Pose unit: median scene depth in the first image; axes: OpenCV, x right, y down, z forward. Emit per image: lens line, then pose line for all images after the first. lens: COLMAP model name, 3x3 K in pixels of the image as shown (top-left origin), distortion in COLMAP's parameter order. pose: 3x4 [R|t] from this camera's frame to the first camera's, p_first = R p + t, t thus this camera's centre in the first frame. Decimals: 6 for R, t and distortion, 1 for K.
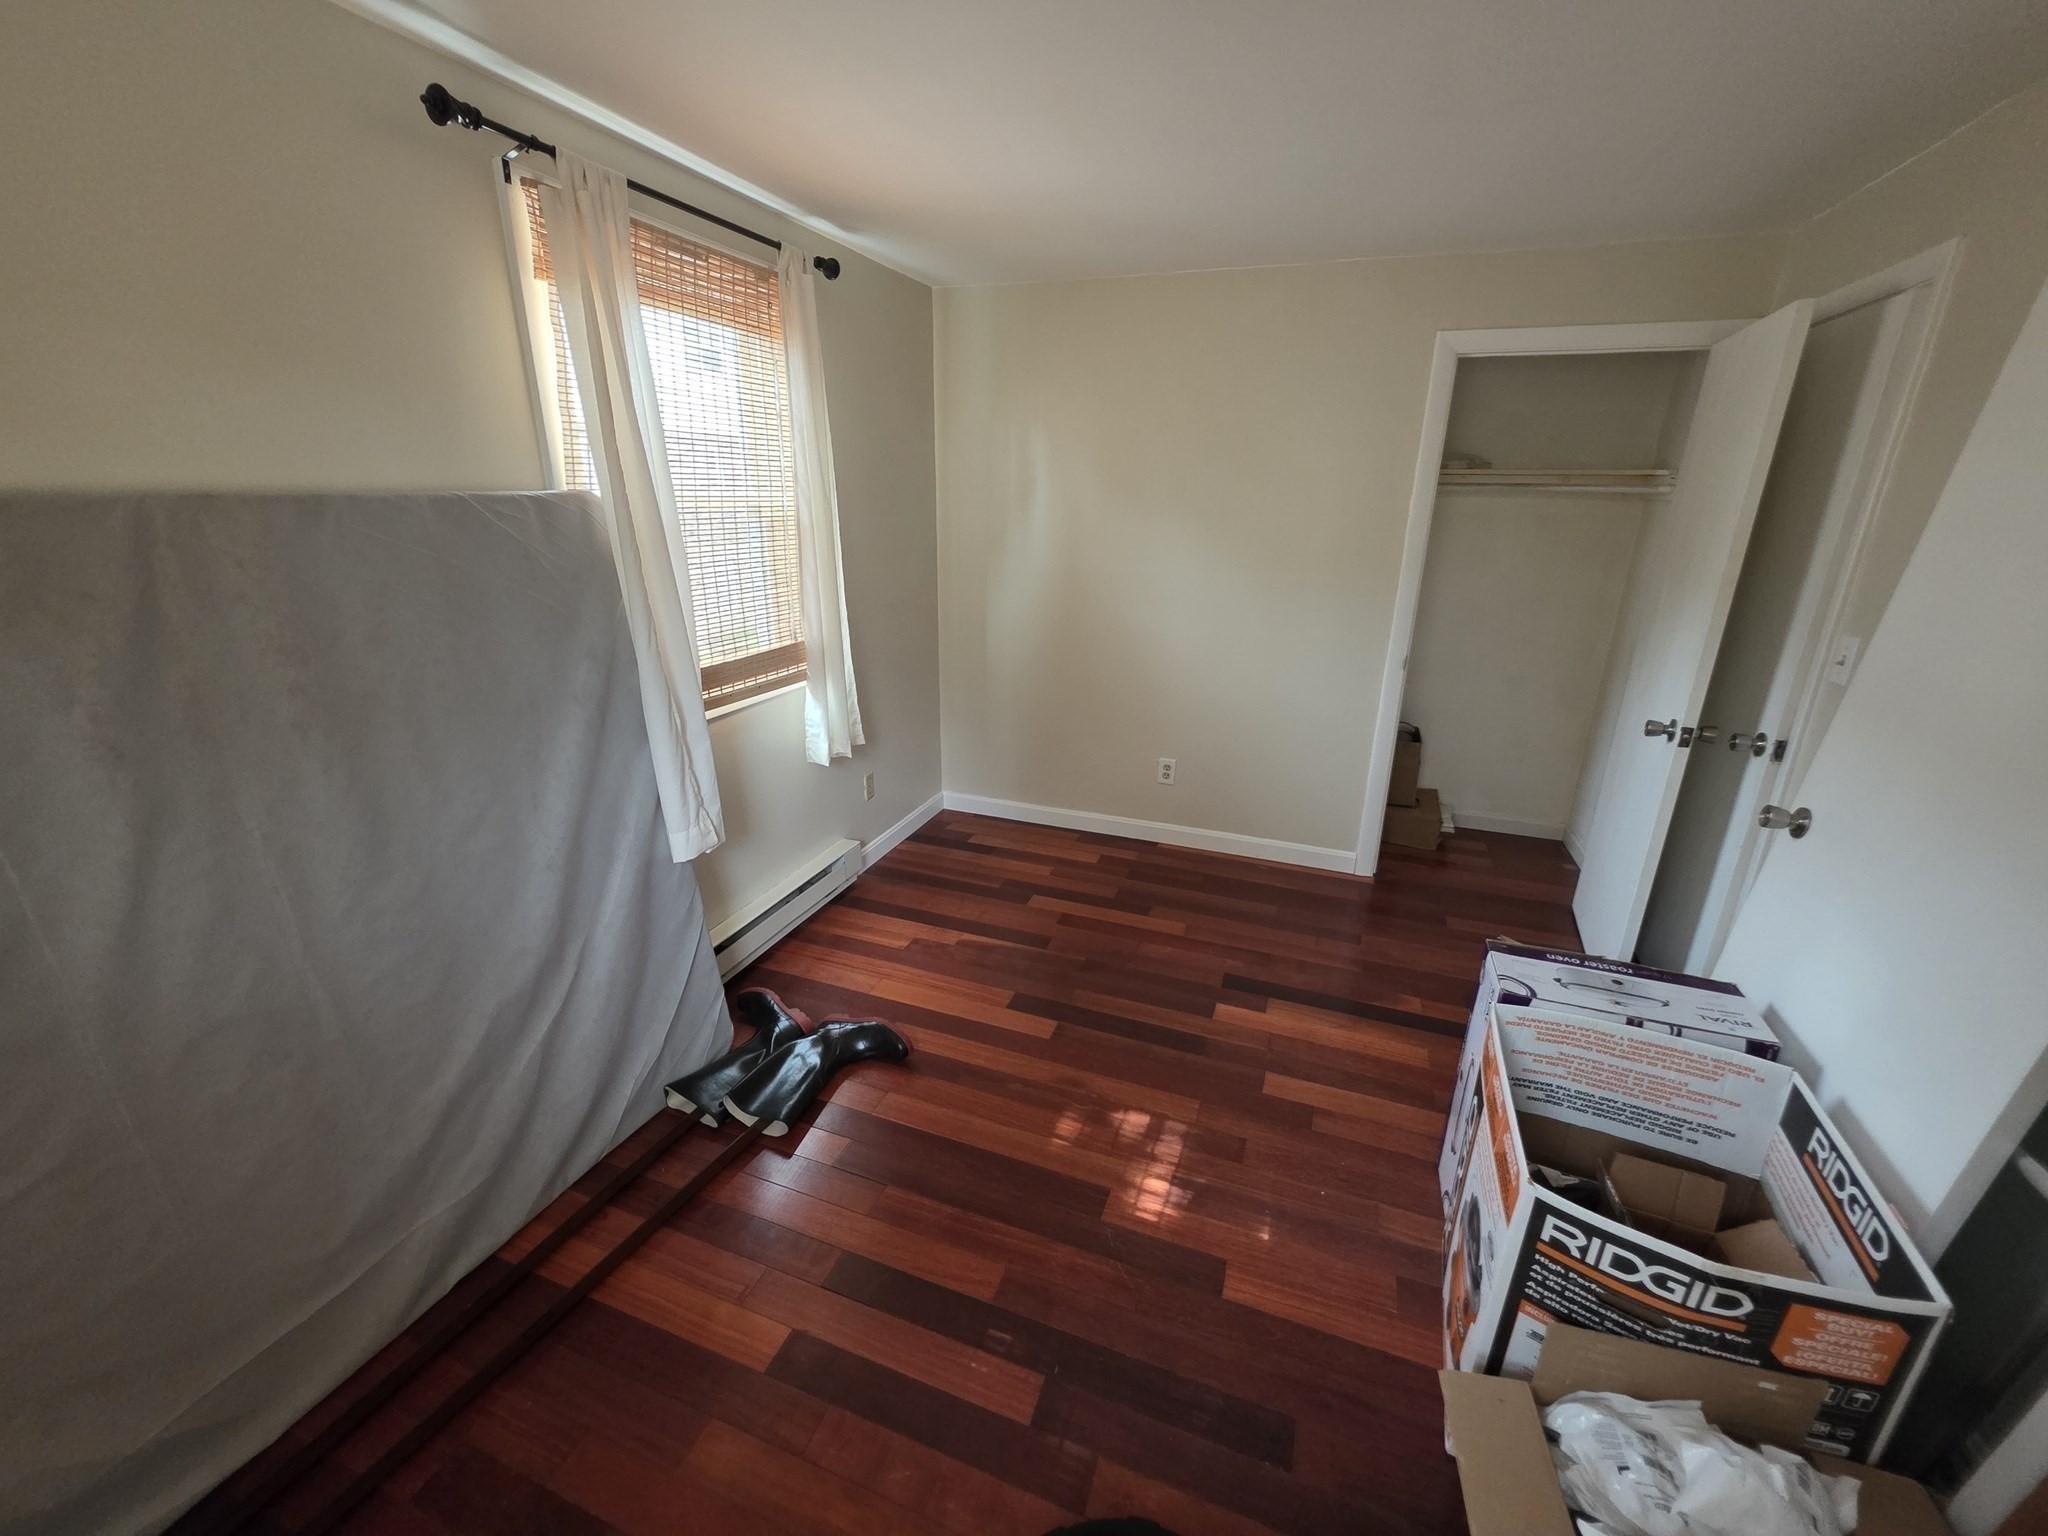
lens RADIAL K [[824.6, 0, 1020.1], [0, 824.6, 769.8], [0, 0, 1]] dist [0.002892, -0.000930]
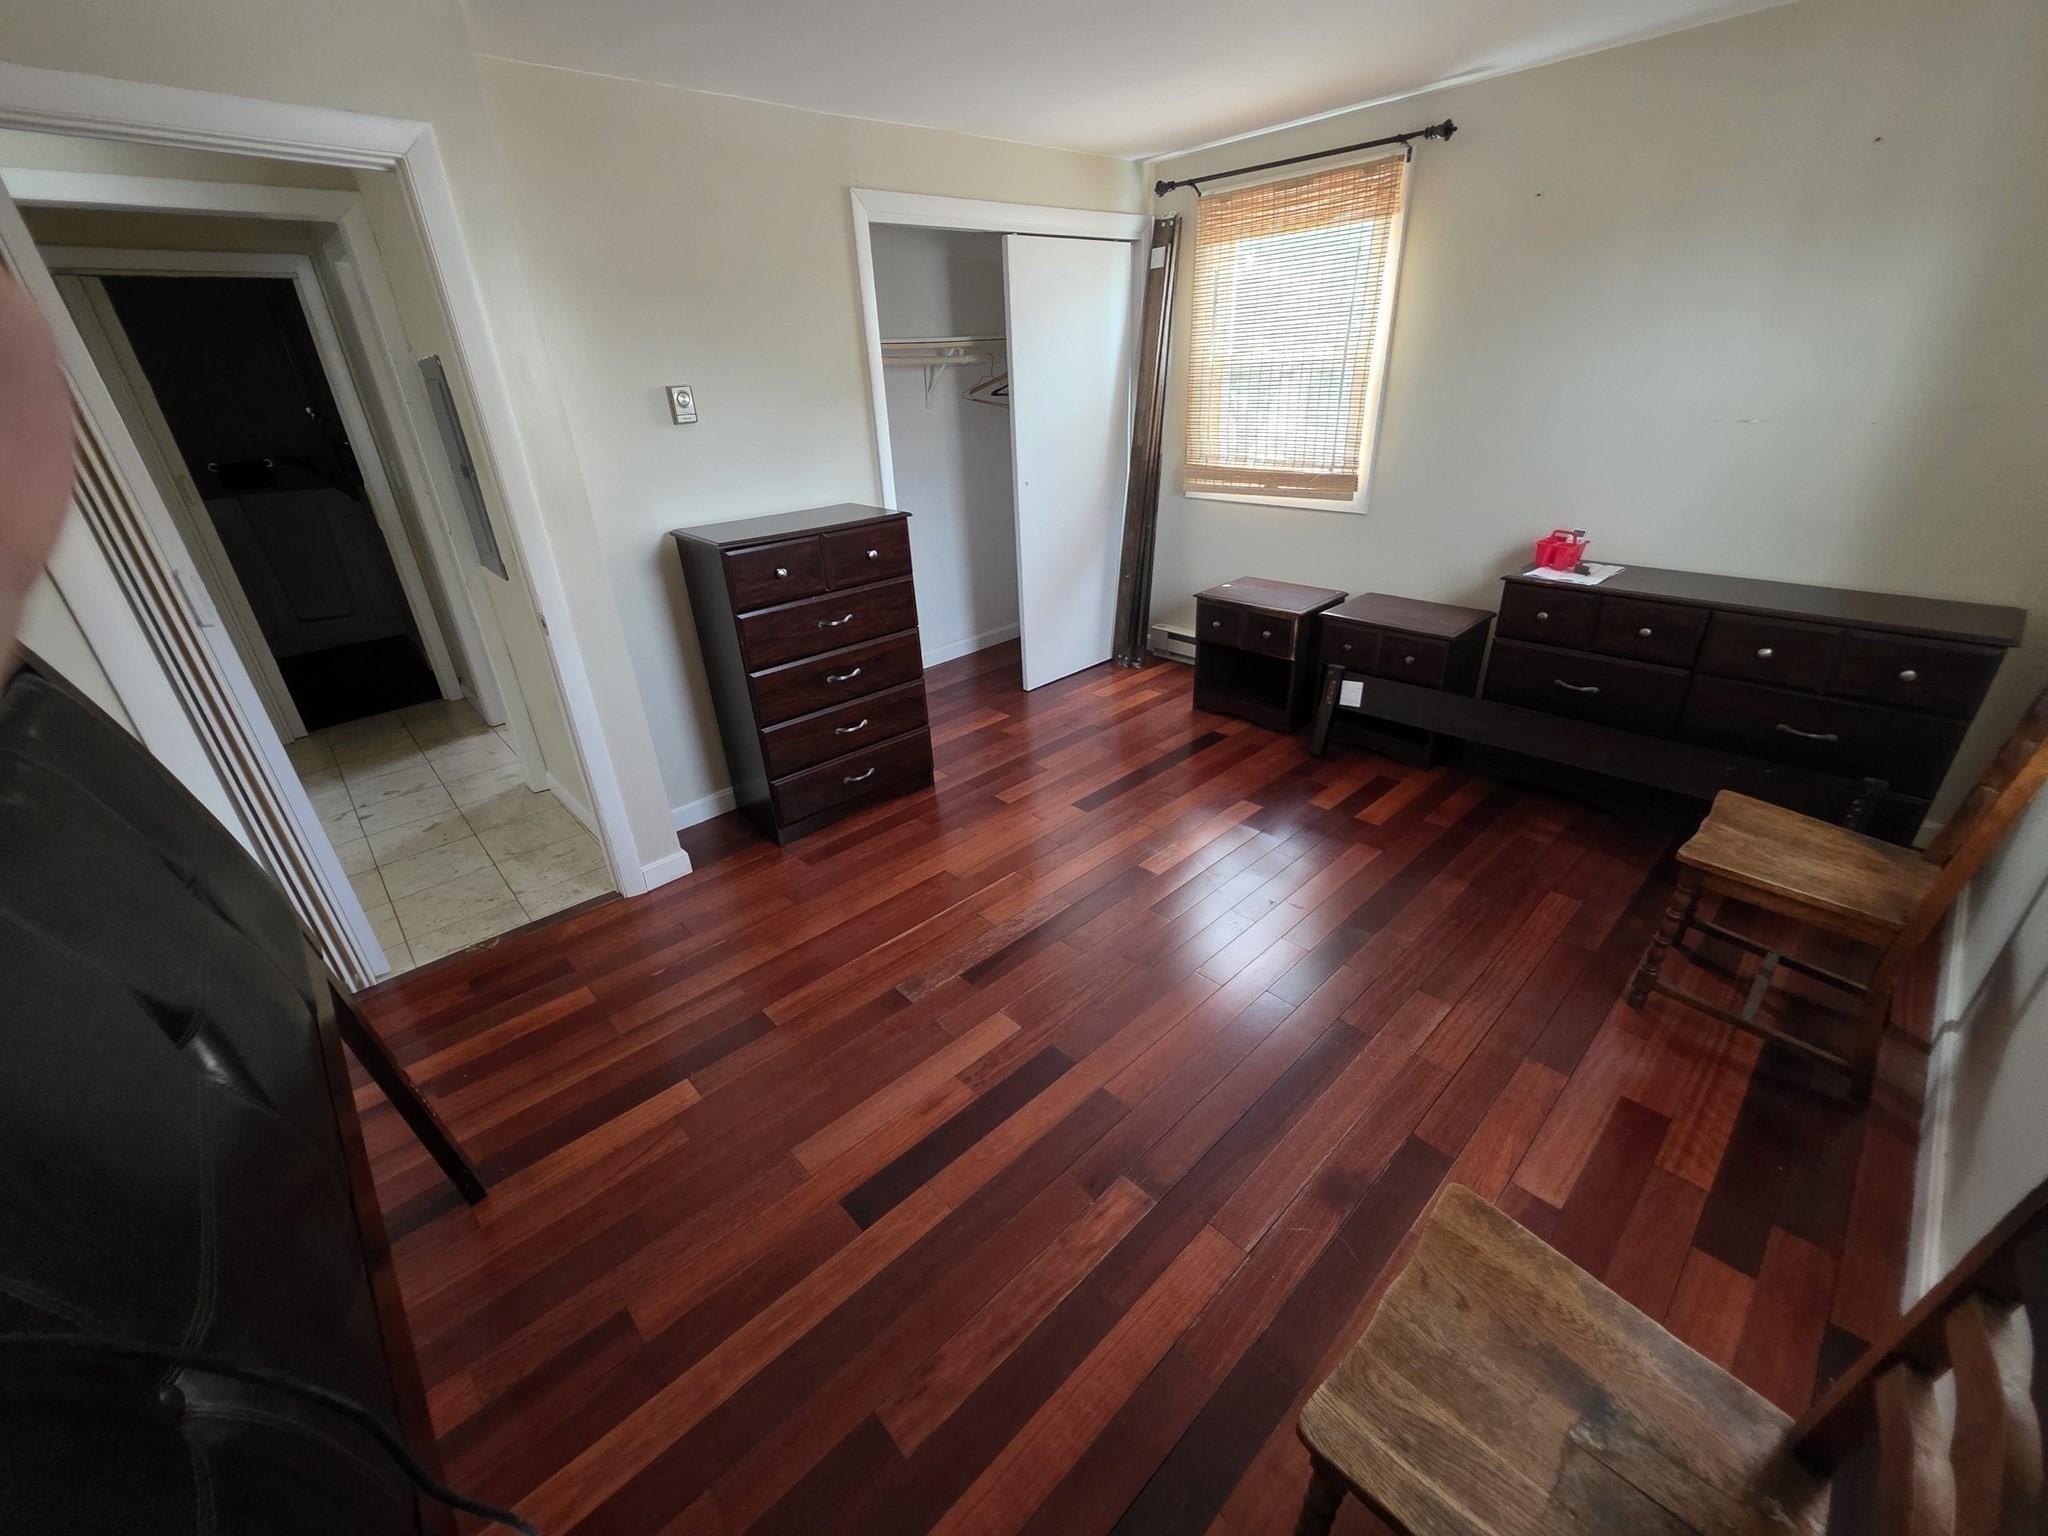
lens RADIAL K [[824.6, 0, 1020.1], [0, 824.6, 769.8], [0, 0, 1]] dist [0.002892, -0.000930]
pose [[-0.435445, 0.398678, -0.807121, 1.397318], [-0.250365, 0.807580, 0.533978, -0.424760], [0.864699, 0.434593, -0.251842, 1.343202]]
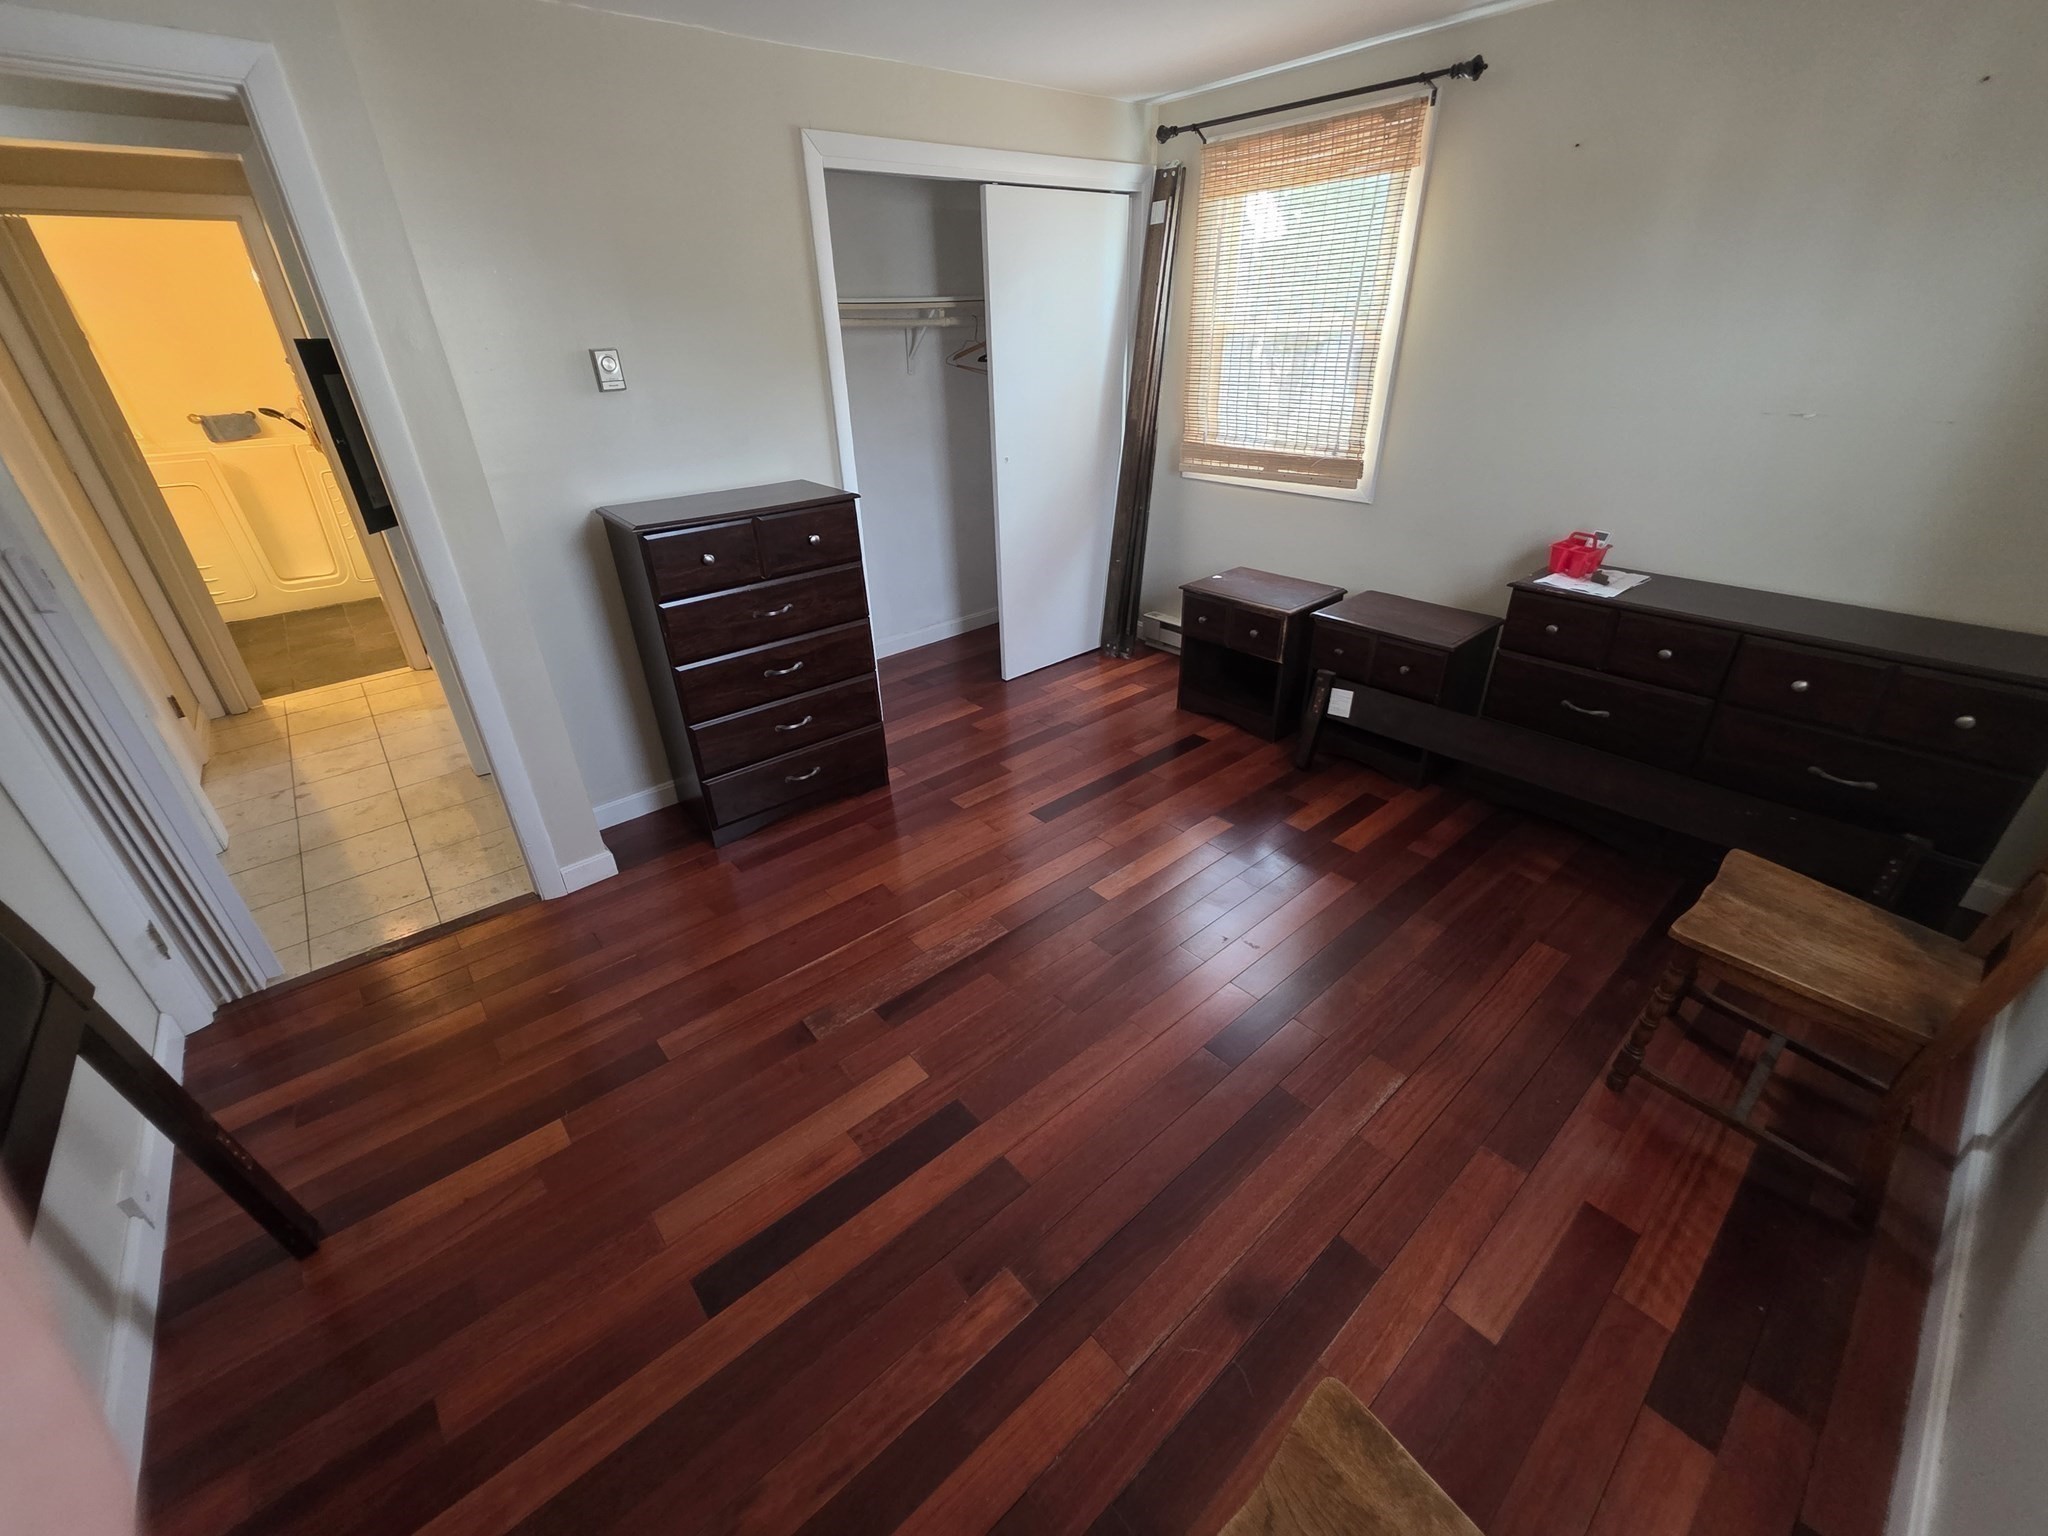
lens RADIAL K [[821.5, 0, 1024.0], [0, 821.5, 768.0], [0, 0, 1]] dist [0.000888, 0.000373]
pose [[-0.475883, 0.415843, -0.774990, 1.237392], [-0.260057, 0.775232, 0.575661, -0.453330], [0.840182, 0.475489, -0.260776, 1.389185]]
